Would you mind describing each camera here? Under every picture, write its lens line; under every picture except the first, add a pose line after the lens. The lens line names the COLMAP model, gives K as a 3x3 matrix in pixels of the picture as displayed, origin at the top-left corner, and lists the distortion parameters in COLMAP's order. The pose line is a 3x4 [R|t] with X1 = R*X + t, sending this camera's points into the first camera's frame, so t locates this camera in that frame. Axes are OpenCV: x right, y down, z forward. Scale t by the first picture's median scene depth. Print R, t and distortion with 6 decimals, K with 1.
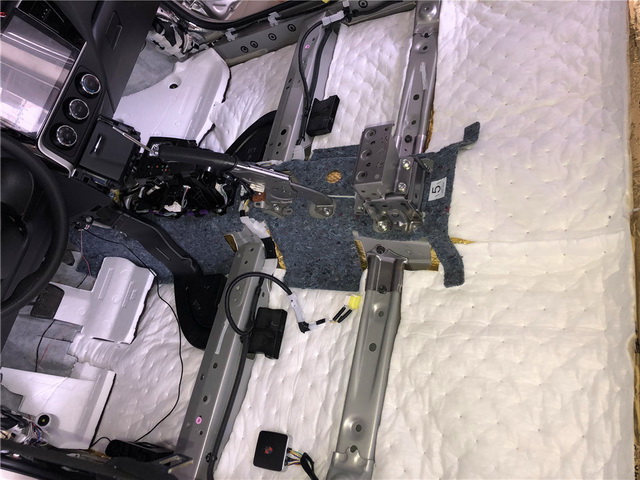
lens RADIAL K [[530.2, 0, 318.8], [0, 530.2, 225.9], [0, 0, 1]] dist [0.035770, -0.004253]
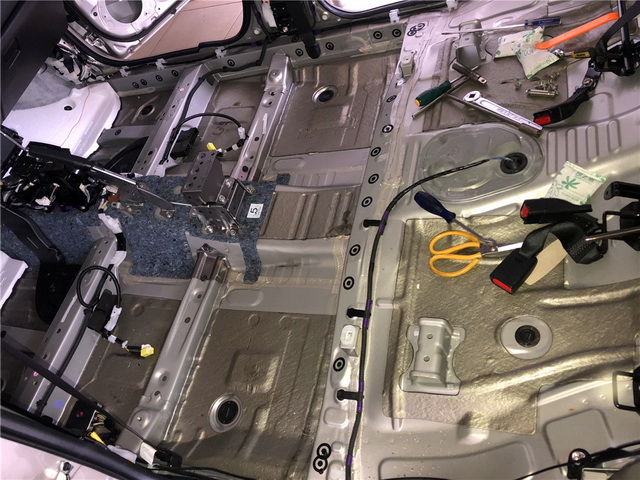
lens RADIAL K [[511.4, 0, 320.0], [0, 511.4, 240.0], [0, 0, 1]] dist [-0.001736, -0.000853]
pose [[0.980782, 0.100134, 0.167451, 0.155021], [-0.088668, 0.993262, -0.074623, 0.082711], [-0.173795, 0.058342, 0.983052, -0.236484]]
